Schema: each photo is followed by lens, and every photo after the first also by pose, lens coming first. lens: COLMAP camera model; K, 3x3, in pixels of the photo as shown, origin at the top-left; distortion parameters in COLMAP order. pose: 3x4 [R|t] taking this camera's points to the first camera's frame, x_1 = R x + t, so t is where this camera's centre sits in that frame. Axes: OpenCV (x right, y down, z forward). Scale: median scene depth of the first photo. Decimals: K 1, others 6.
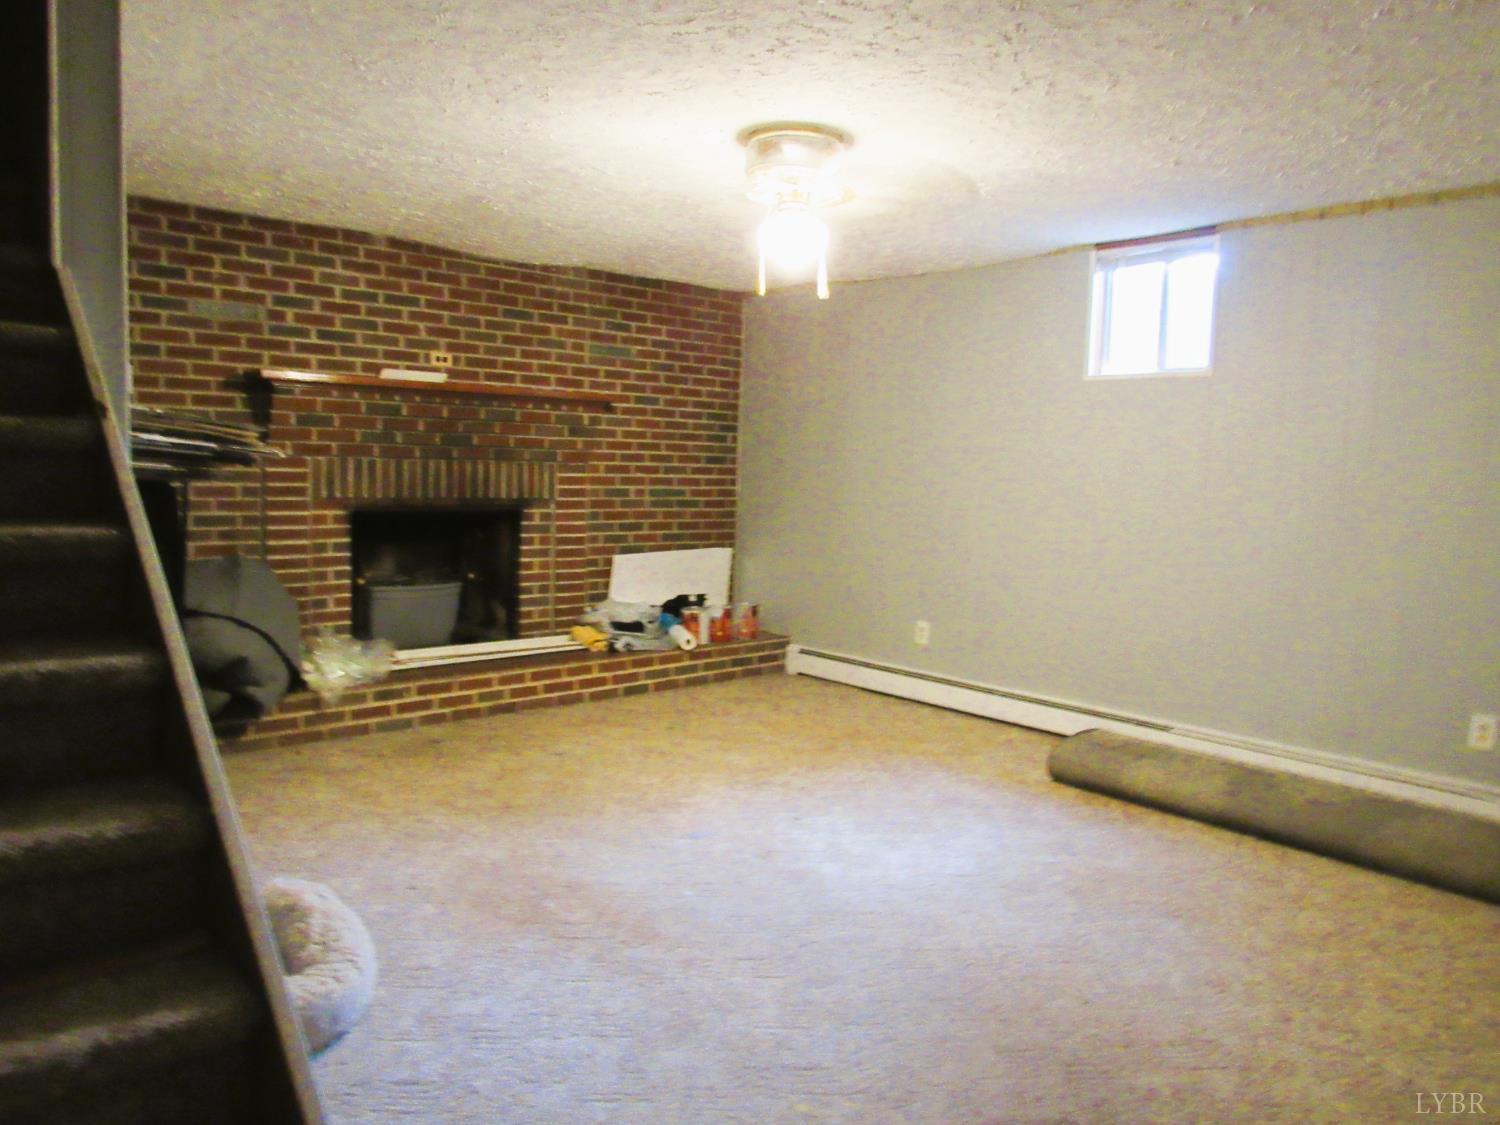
lens RADIAL K [[1070.9, 0, 750.0], [0, 1070.9, 562.5], [0, 0, 1]] dist [-0.028426, 0.007487]
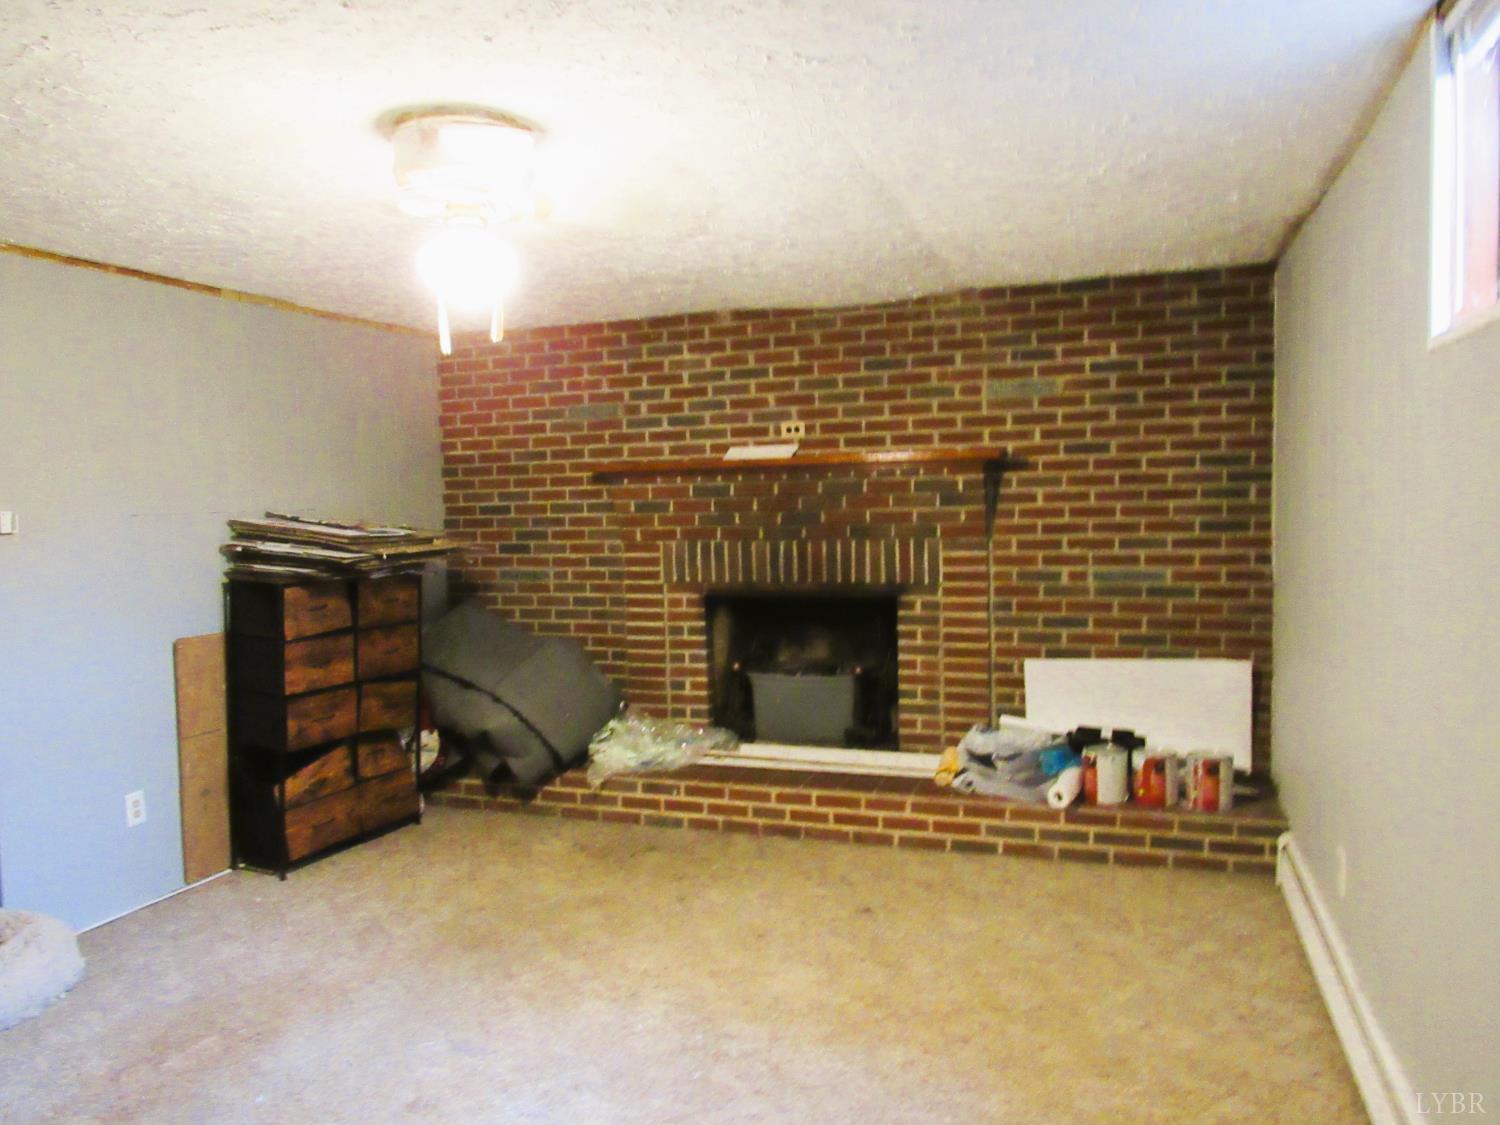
lens RADIAL K [[1070.9, 0, 750.0], [0, 1070.9, 562.5], [0, 0, 1]] dist [-0.028426, 0.007487]
pose [[0.484072, 0.012916, -0.874933, 0.493533], [-0.043189, 0.999025, -0.009147, -0.068238], [0.873962, 0.042215, 0.484158, 0.535691]]
